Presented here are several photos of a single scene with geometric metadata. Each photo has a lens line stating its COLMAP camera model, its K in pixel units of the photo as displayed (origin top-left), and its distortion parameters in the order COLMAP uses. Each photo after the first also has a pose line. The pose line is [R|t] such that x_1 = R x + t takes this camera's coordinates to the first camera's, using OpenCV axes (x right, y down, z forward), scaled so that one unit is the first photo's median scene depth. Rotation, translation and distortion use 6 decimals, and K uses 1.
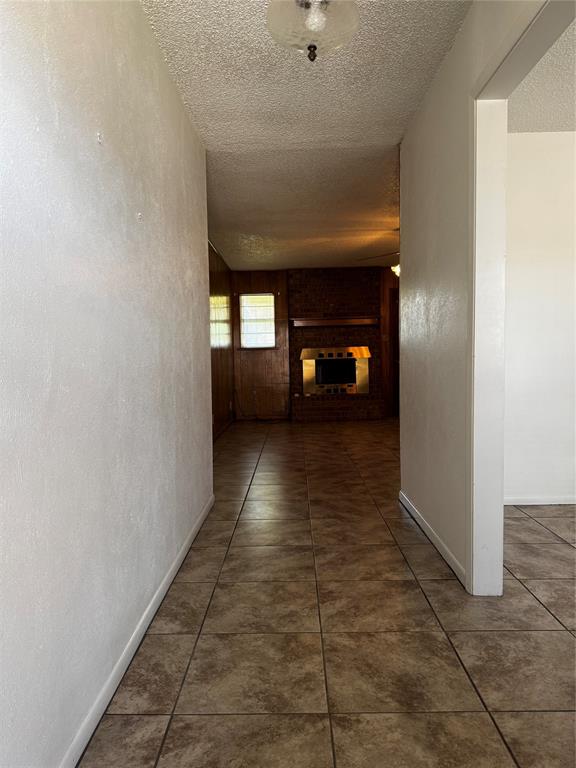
lens RADIAL K [[542.4, 0, 286.3], [0, 542.4, 388.3], [0, 0, 1]] dist [0.060475, -0.073857]
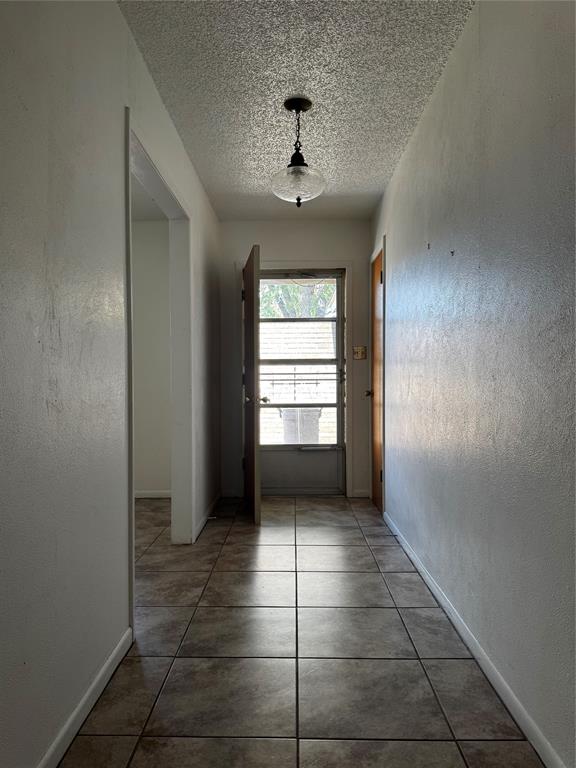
lens RADIAL K [[542.4, 0, 287.6], [0, 542.4, 382.6], [0, 0, 1]] dist [0.060475, -0.073857]
pose [[-0.999756, 0.022089, -0.000021, 0.073411], [0.022031, 0.997165, 0.071955, -0.145089], [0.001610, 0.071937, -0.997408, 2.210631]]
